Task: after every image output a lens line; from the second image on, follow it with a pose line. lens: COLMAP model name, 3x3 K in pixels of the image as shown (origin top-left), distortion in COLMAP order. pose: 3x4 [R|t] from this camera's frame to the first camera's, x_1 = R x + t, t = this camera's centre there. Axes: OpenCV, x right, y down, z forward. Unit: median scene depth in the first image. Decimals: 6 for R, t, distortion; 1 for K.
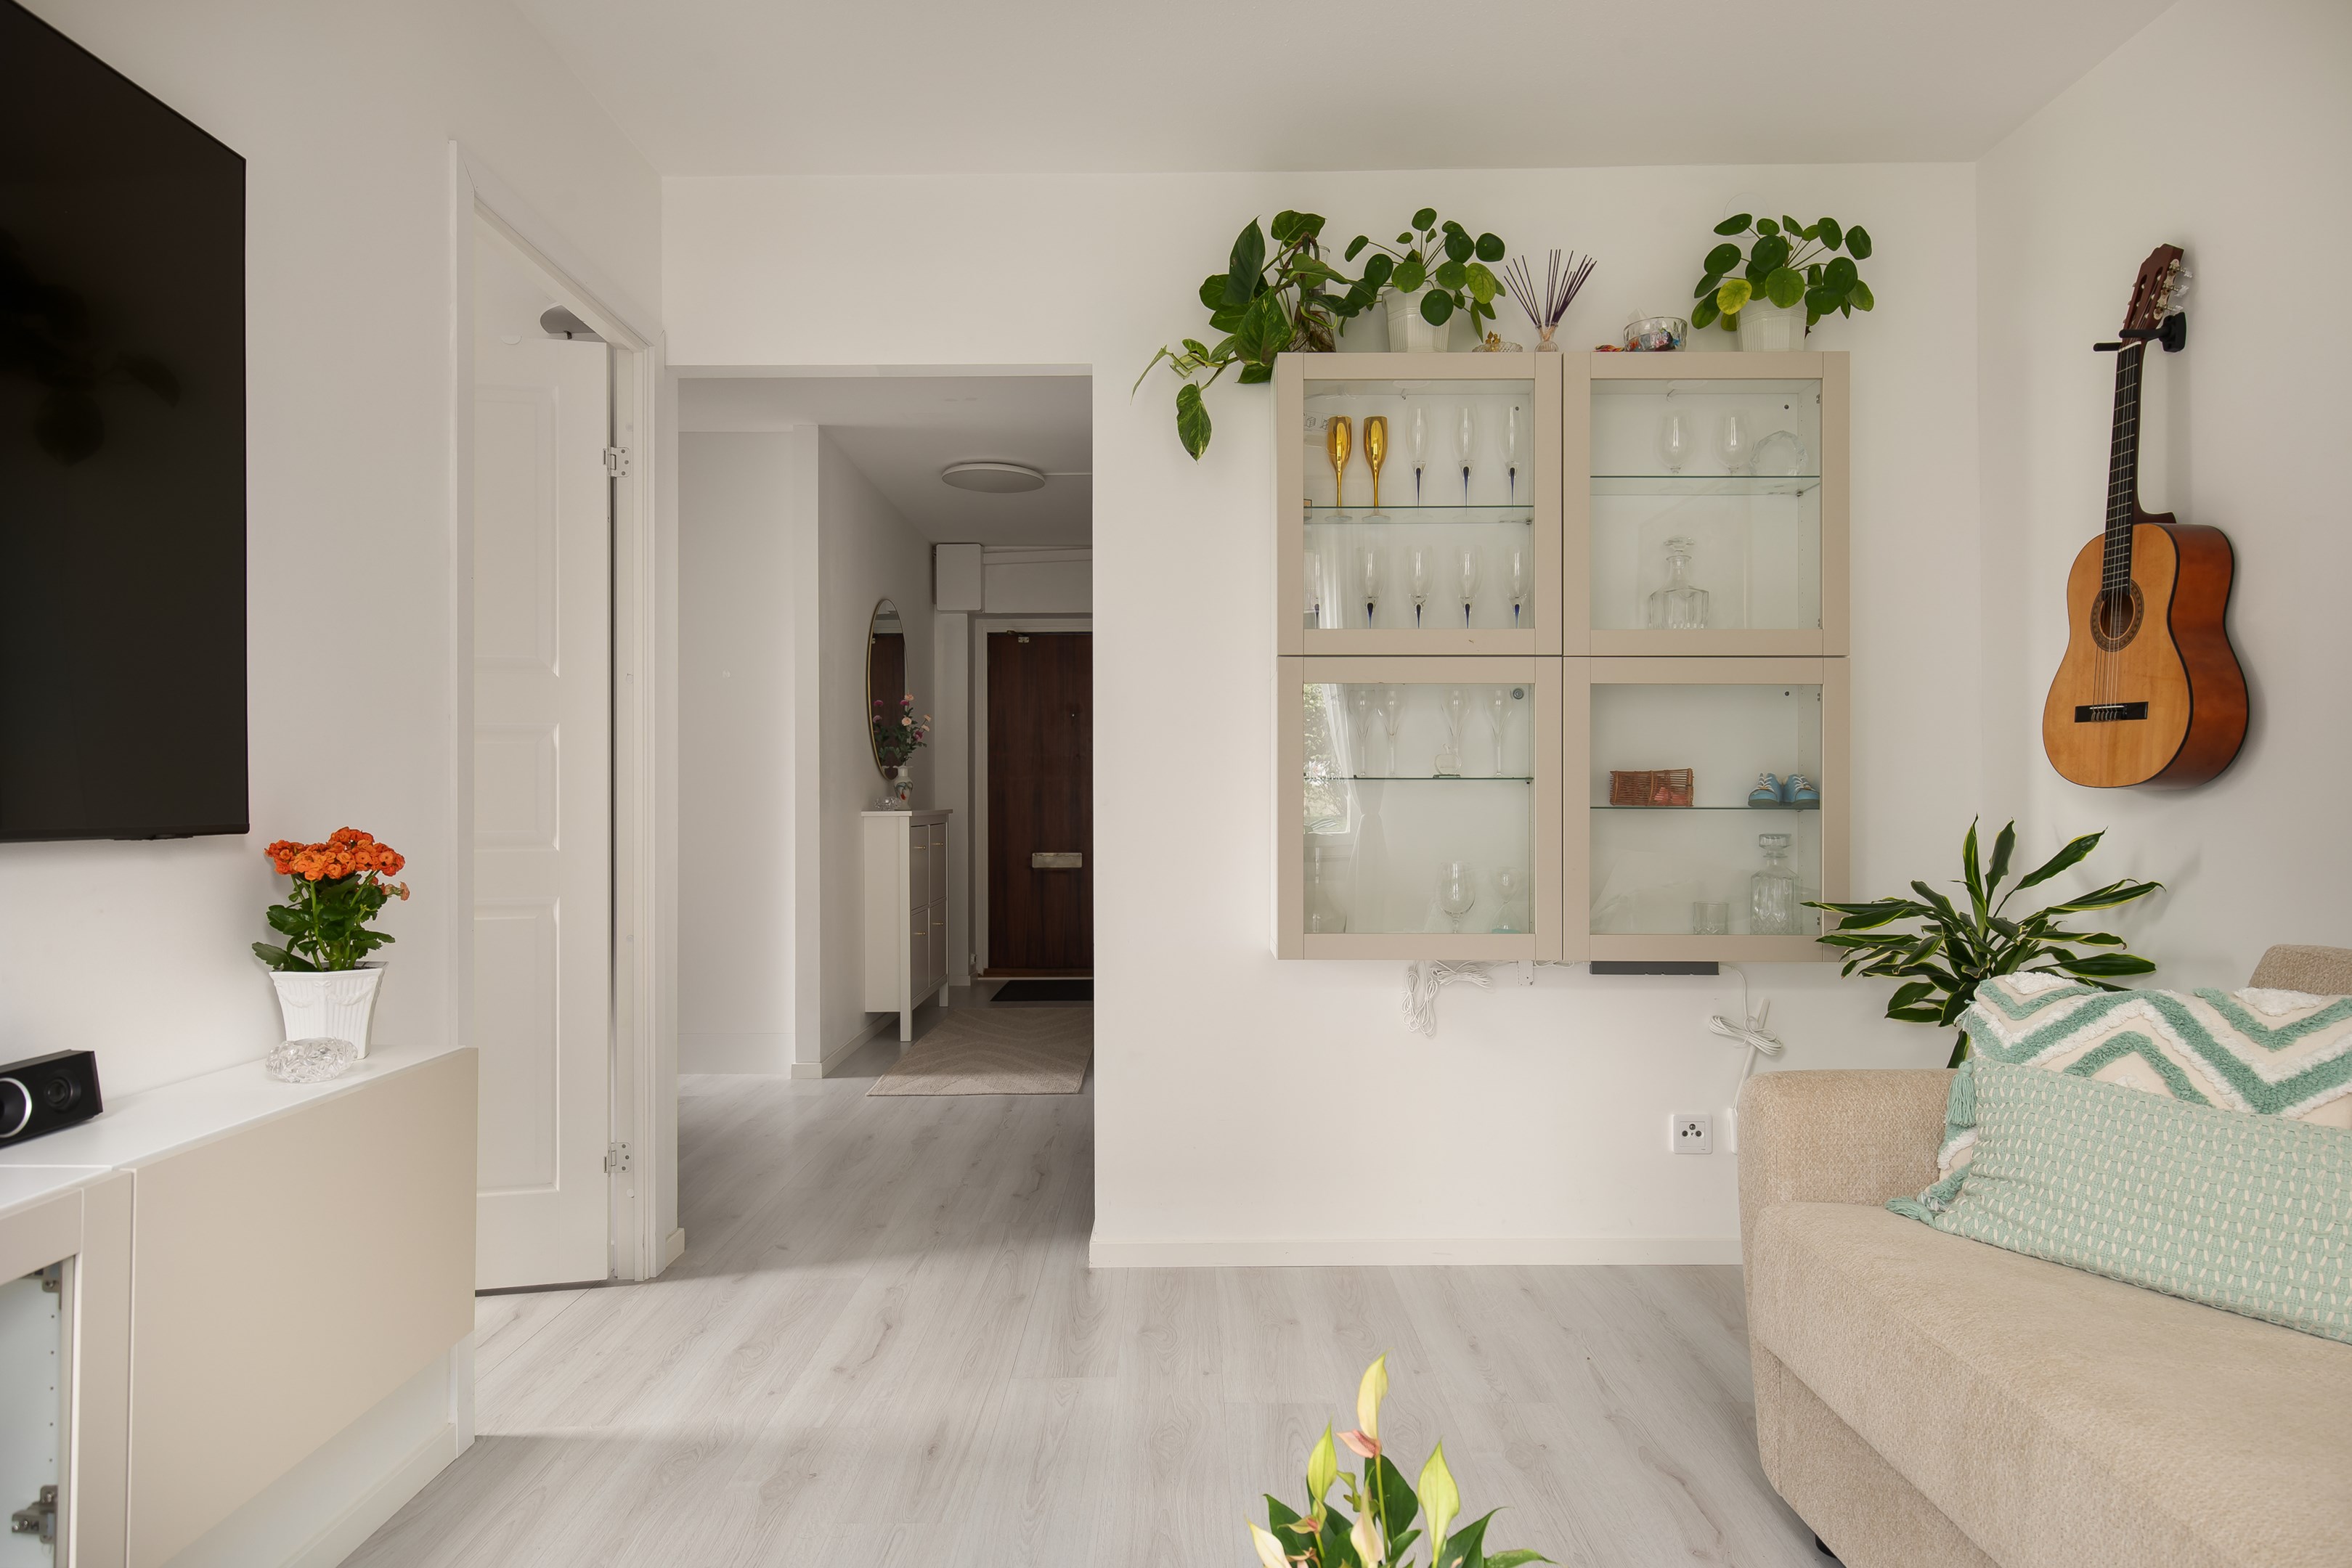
lens RADIAL K [[1349.9, 0, 1179.1], [0, 1349.9, 788.1], [0, 0, 1]] dist [0.005948, -0.000767]
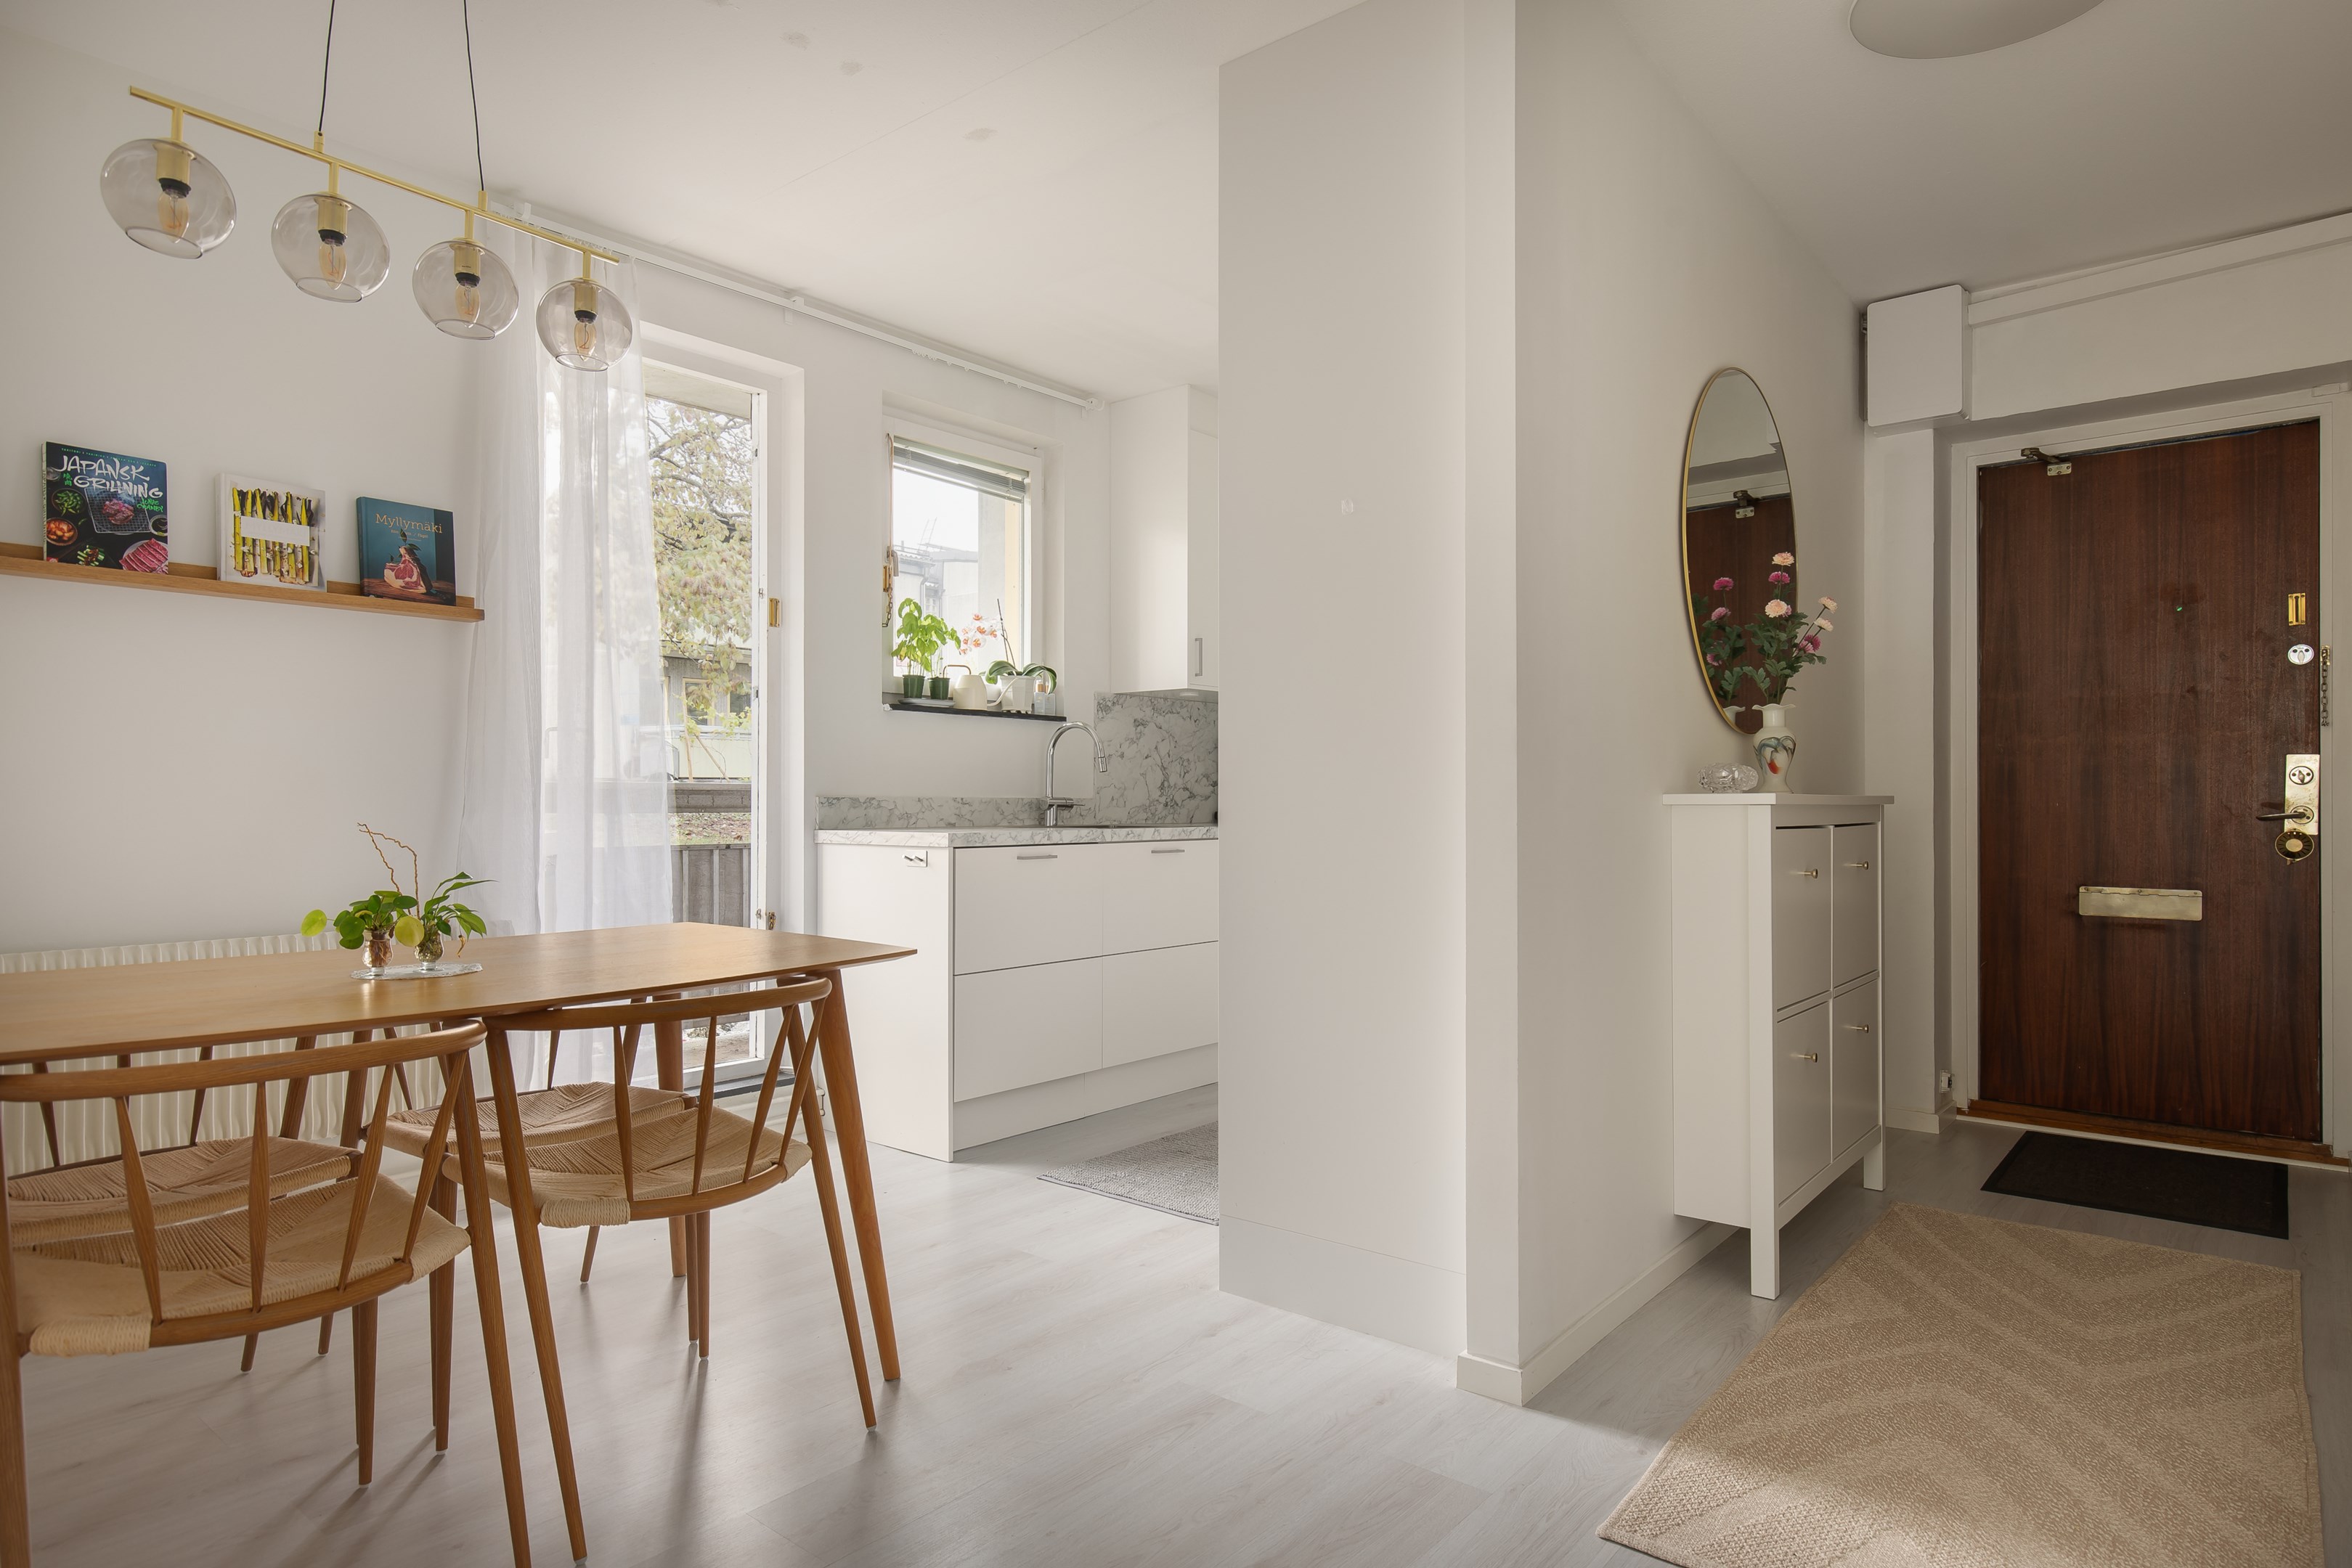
lens RADIAL K [[1349.9, 0, 1166.6], [0, 1349.9, 803.3], [0, 0, 1]] dist [0.005948, -0.000767]
pose [[0.773418, 0.001446, -0.633894, -0.055988], [0.002214, 0.999985, 0.004983, 0.014613], [0.633892, -0.005257, 0.773404, 0.422965]]
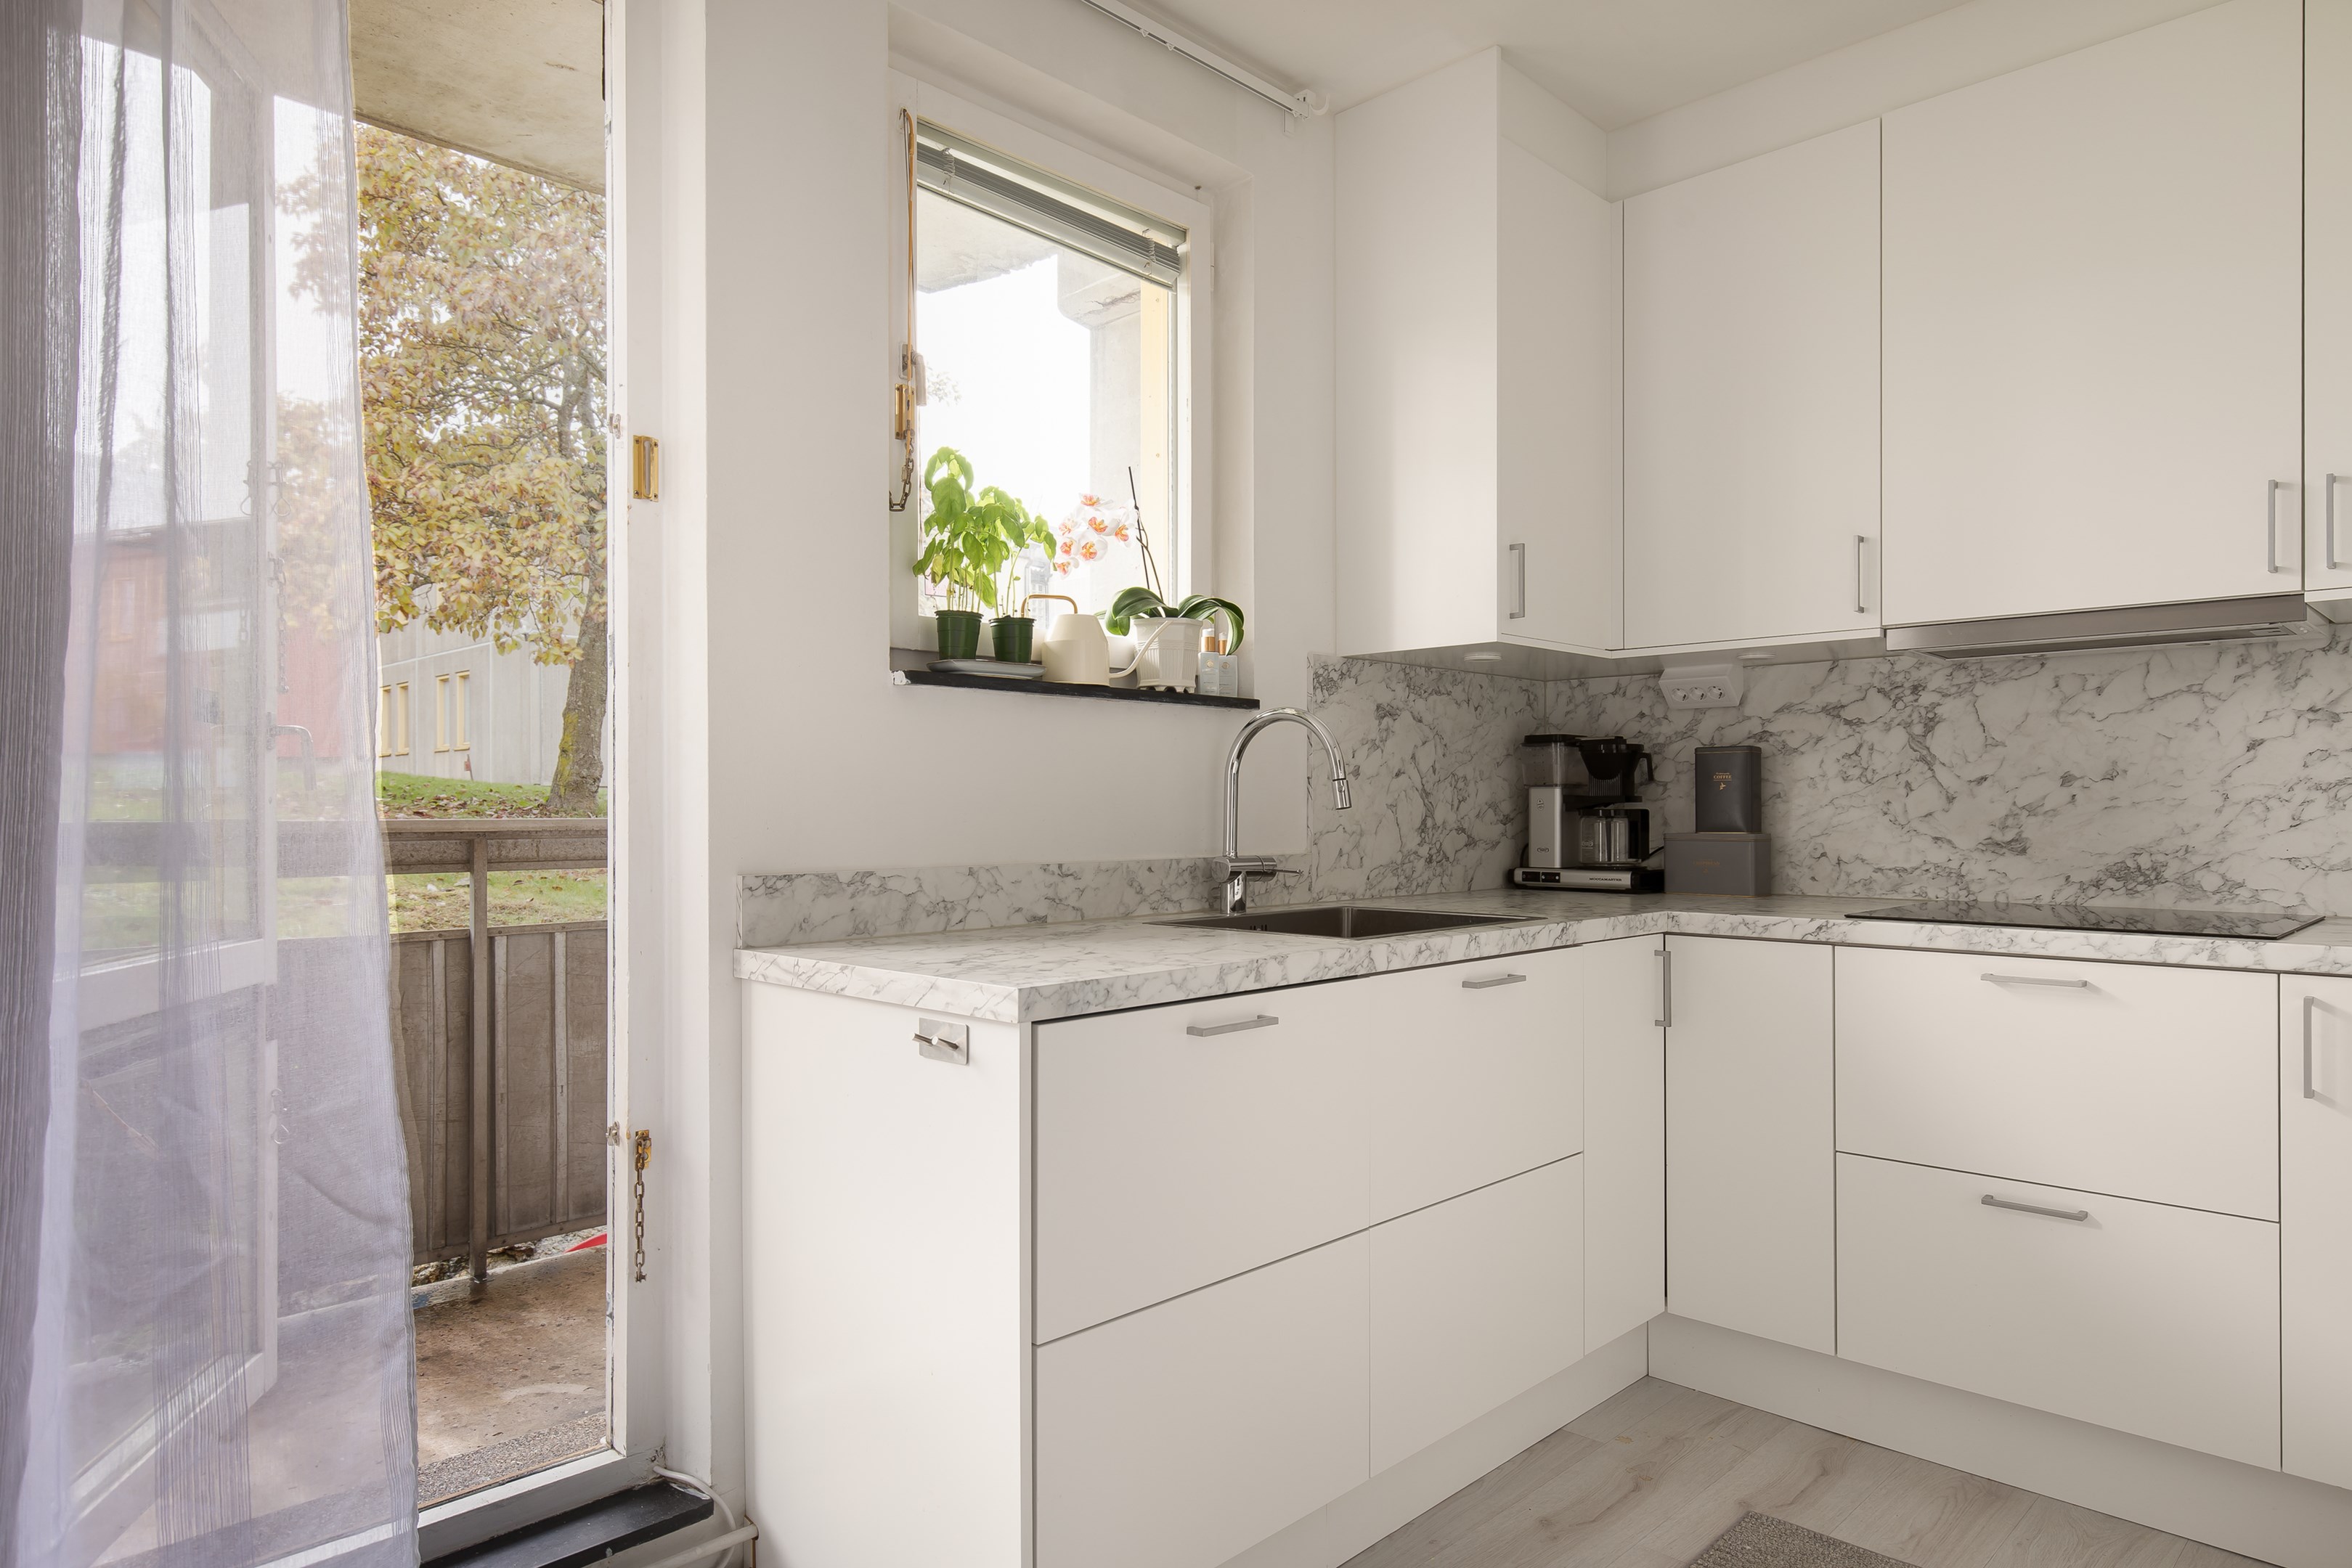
lens RADIAL K [[1385.7, 0, 1161.3], [0, 1385.7, 822.1], [0, 0, 1]] dist [0.004577, 0.002497]
pose [[0.715020, 0.007485, -0.699064, -0.267105], [0.005334, 0.999855, 0.016161, 0.001809], [0.699083, -0.015284, 0.714877, 0.617421]]
